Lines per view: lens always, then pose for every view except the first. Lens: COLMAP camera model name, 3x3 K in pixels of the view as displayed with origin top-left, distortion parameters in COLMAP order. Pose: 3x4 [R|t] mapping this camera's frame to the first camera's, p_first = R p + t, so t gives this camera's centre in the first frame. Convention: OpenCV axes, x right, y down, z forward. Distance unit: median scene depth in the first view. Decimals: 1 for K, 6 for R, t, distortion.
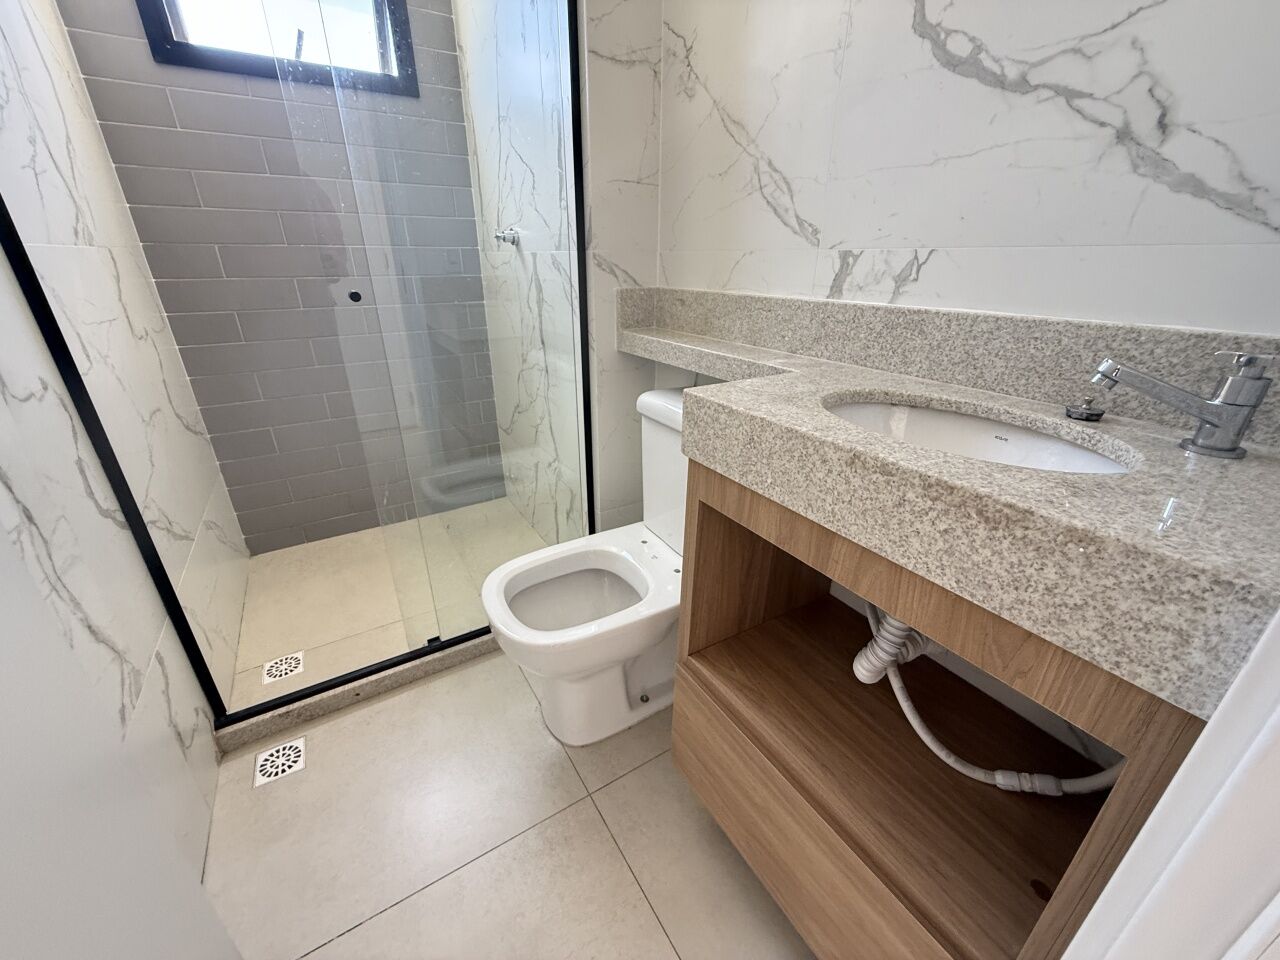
lens RADIAL K [[509.8, 0, 638.8], [0, 509.8, 482.6], [0, 0, 1]] dist [0.000485, 0.000033]
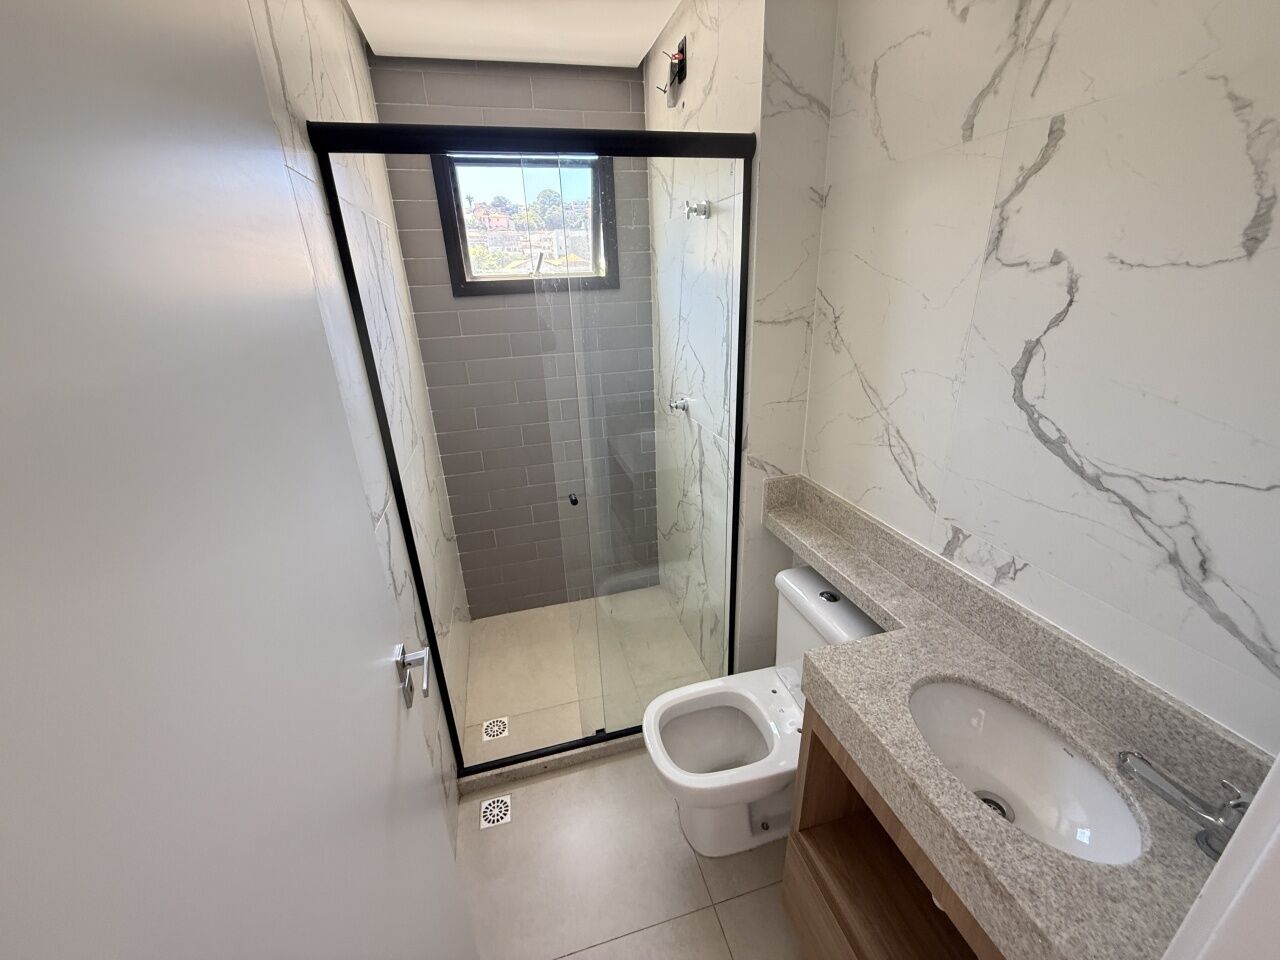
lens RADIAL K [[509.8, 0, 638.8], [0, 509.8, 482.6], [0, 0, 1]] dist [0.000485, 0.000033]
pose [[0.957813, 0.066319, -0.279634, 0.009736], [-0.076185, 0.996791, -0.024549, -0.361717], [0.277109, 0.044817, 0.959793, -0.288735]]
